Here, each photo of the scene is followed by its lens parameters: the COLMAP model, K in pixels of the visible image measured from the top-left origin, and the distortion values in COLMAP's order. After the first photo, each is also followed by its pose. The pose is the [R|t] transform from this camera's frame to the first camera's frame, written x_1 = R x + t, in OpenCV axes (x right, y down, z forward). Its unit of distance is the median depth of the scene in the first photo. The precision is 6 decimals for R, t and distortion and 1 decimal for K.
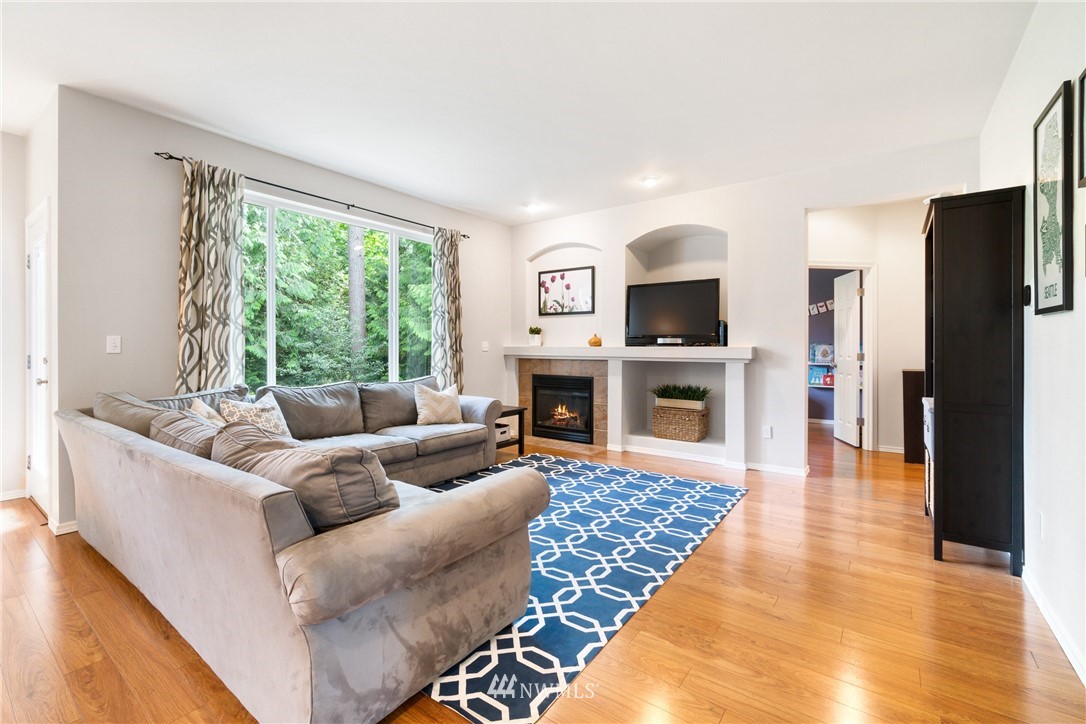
lens RADIAL K [[467.1, 0, 540.4], [0, 467.1, 351.2], [0, 0, 1]] dist [-0.002648, -0.000046]
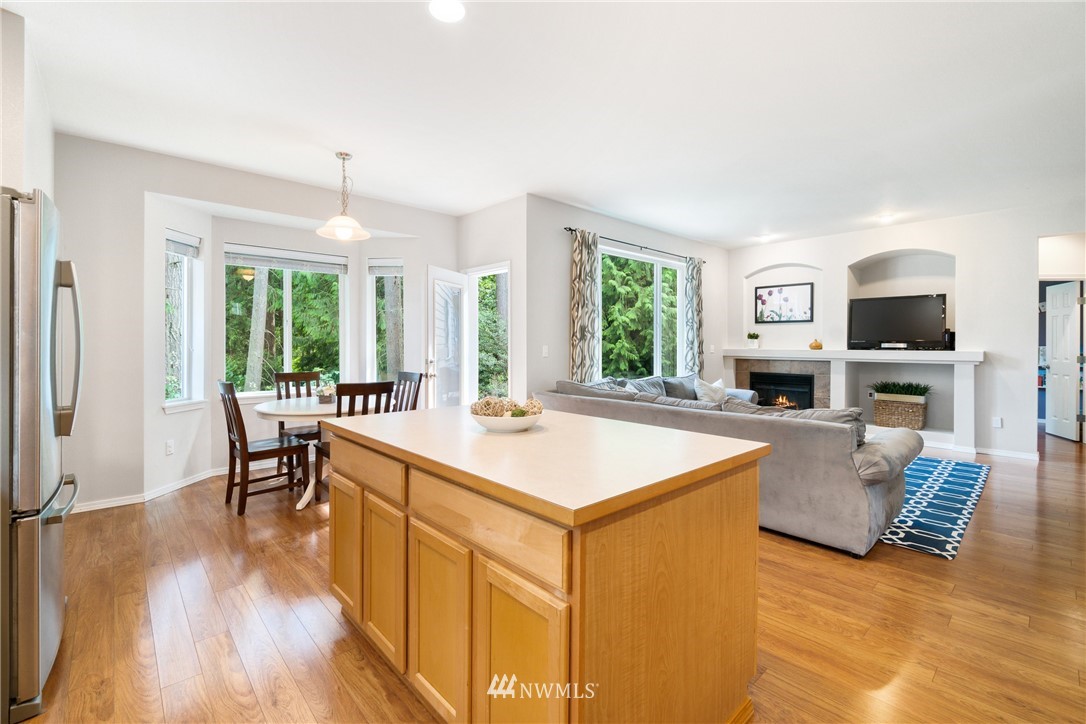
lens RADIAL K [[469.3, 0, 542.7], [0, 469.3, 346.8], [0, 0, 1]] dist [0.001032, 0.000655]
pose [[0.982488, 0.001048, -0.186321, -0.363744], [-0.001241, 0.999999, -0.000922, -0.015944], [0.186319, 0.001137, 0.982489, -0.336393]]
